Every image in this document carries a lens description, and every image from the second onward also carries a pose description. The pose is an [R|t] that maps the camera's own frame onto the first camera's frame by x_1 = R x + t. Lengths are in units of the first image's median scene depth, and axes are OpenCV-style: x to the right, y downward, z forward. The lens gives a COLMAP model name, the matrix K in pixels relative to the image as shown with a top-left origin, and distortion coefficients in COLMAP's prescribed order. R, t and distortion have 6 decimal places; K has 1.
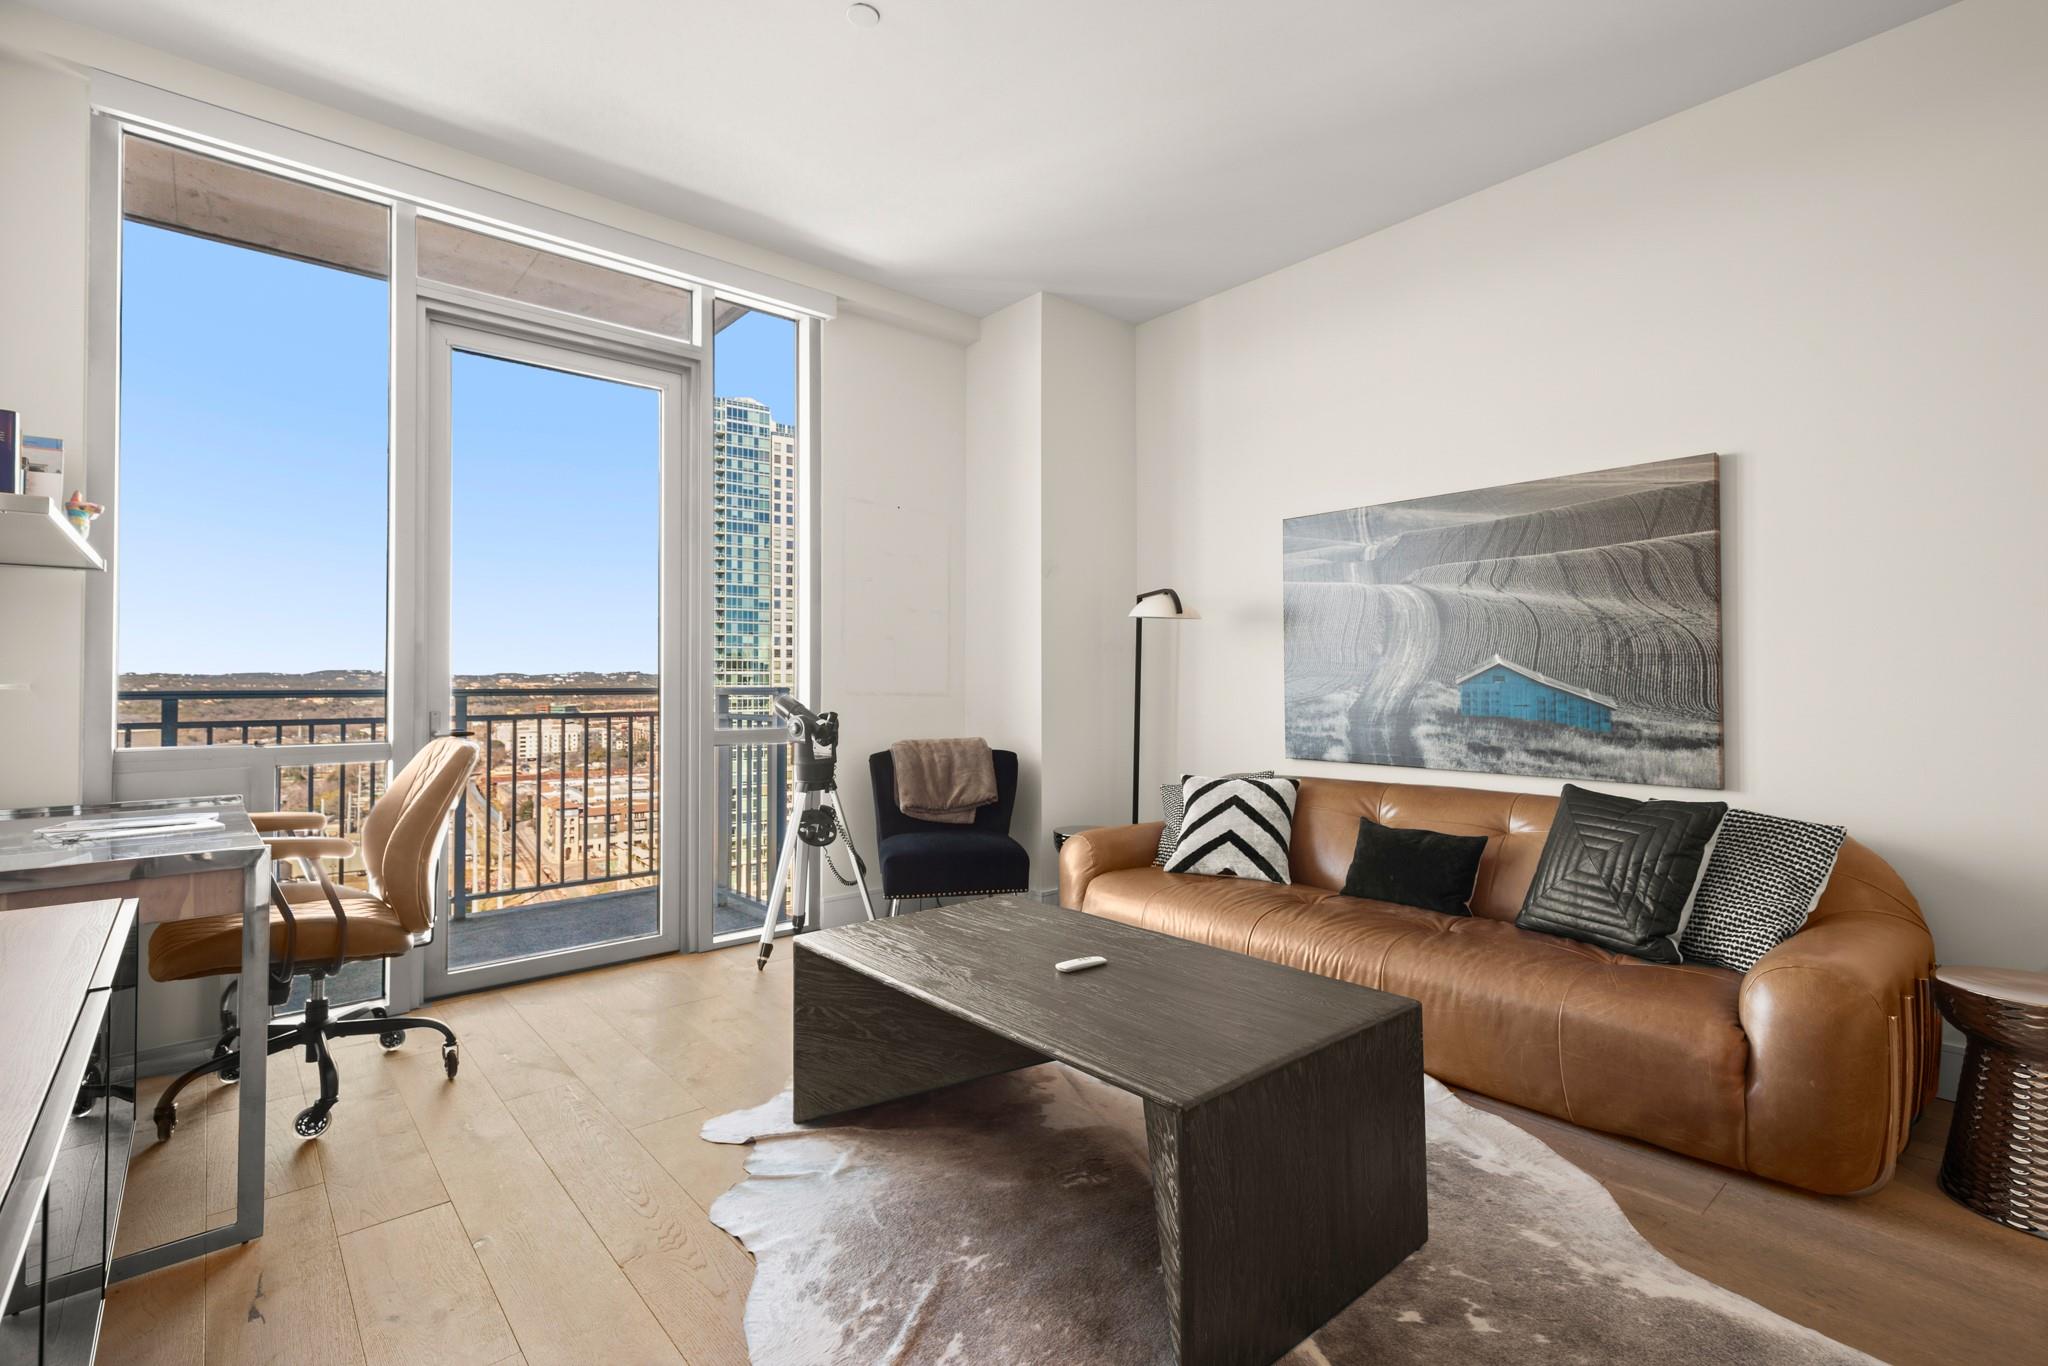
lens RADIAL K [[935.0, 0, 1036.4], [0, 935.0, 669.5], [0, 0, 1]] dist [0.013846, 0.000257]
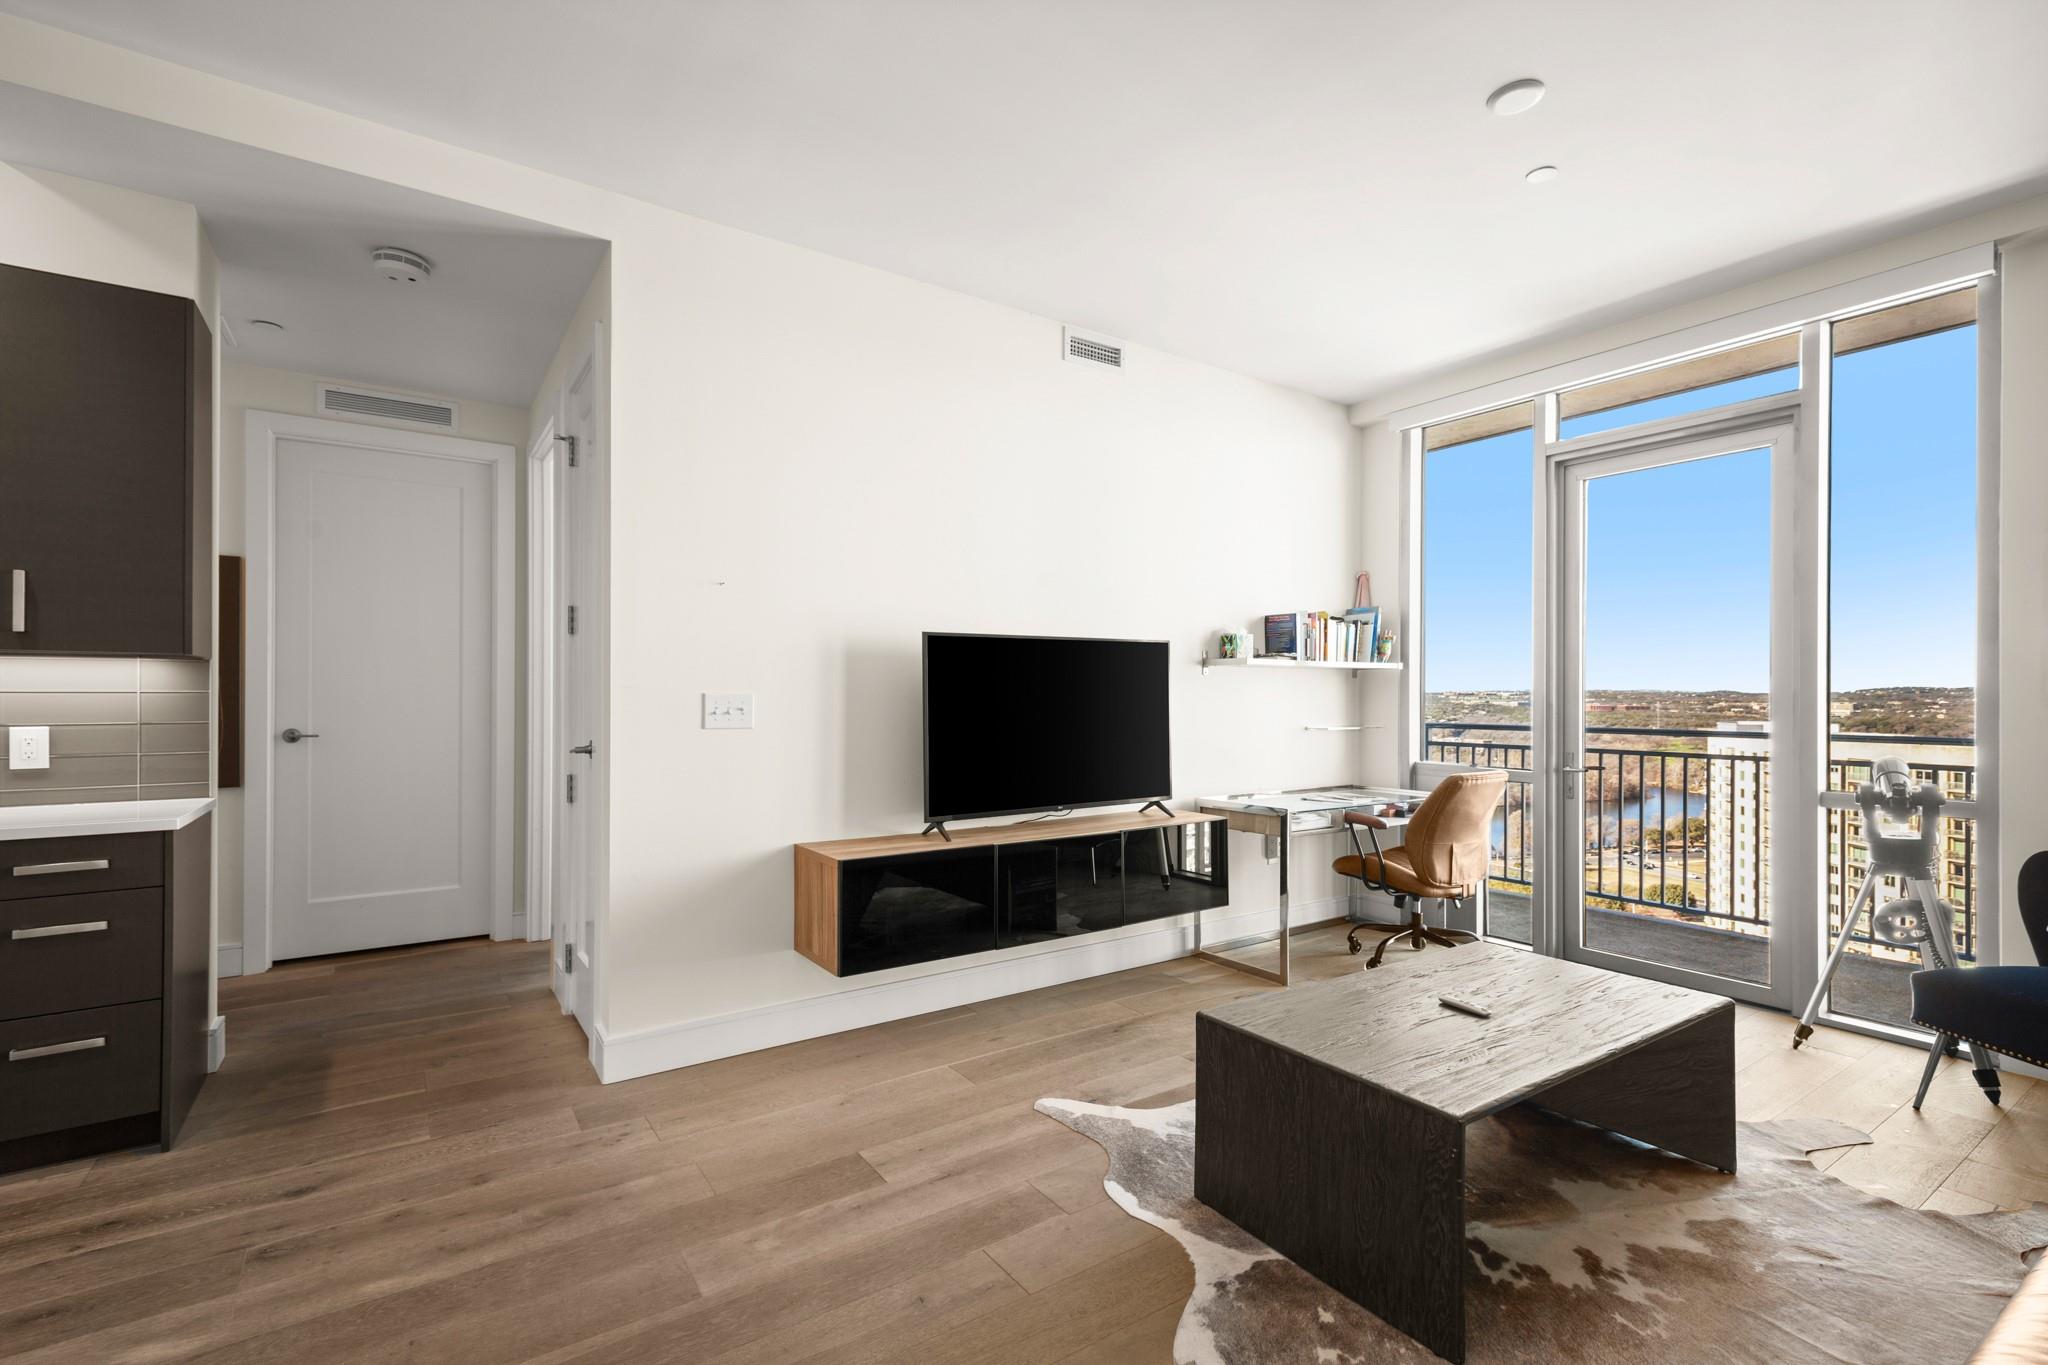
lens RADIAL K [[935.0, 0, 1030.3], [0, 935.0, 692.5], [0, 0, 1]] dist [0.013846, 0.000257]
pose [[-0.109497, -0.001709, -0.993986, 0.721284], [0.013262, 0.999907, -0.003180, -0.040795], [0.993899, -0.013530, -0.109465, 0.348326]]
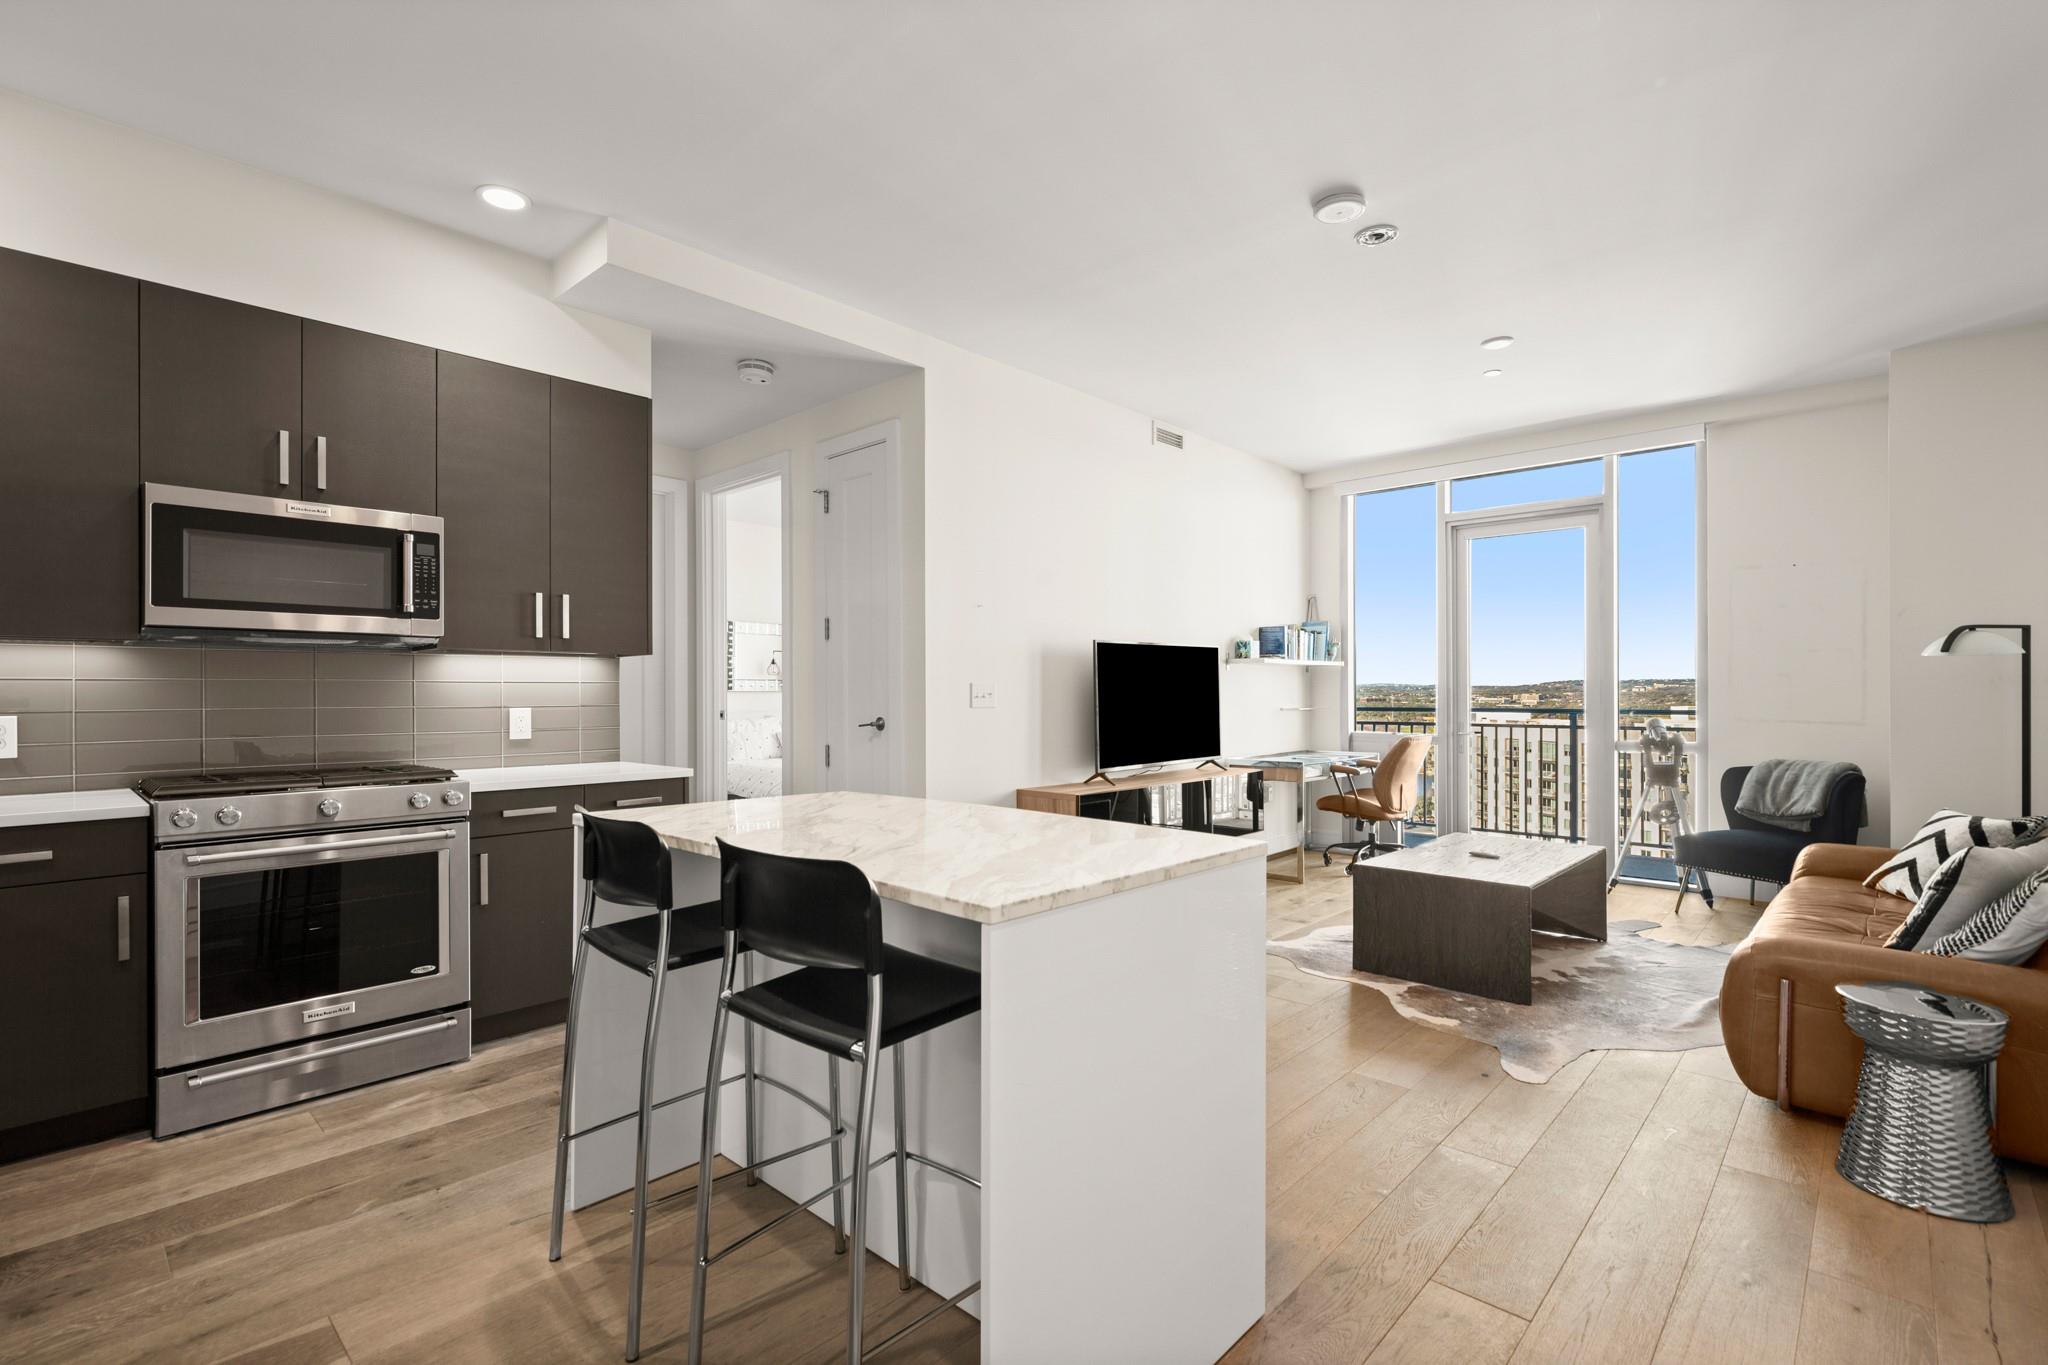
lens RADIAL K [[935.0, 0, 1036.2], [0, 935.0, 689.0], [0, 0, 1]] dist [0.013846, 0.000257]
pose [[0.116514, 0.000924, -0.993189, 1.145217], [0.015919, 0.999869, 0.002798, -0.040794], [0.993061, -0.016136, 0.116484, -0.123035]]
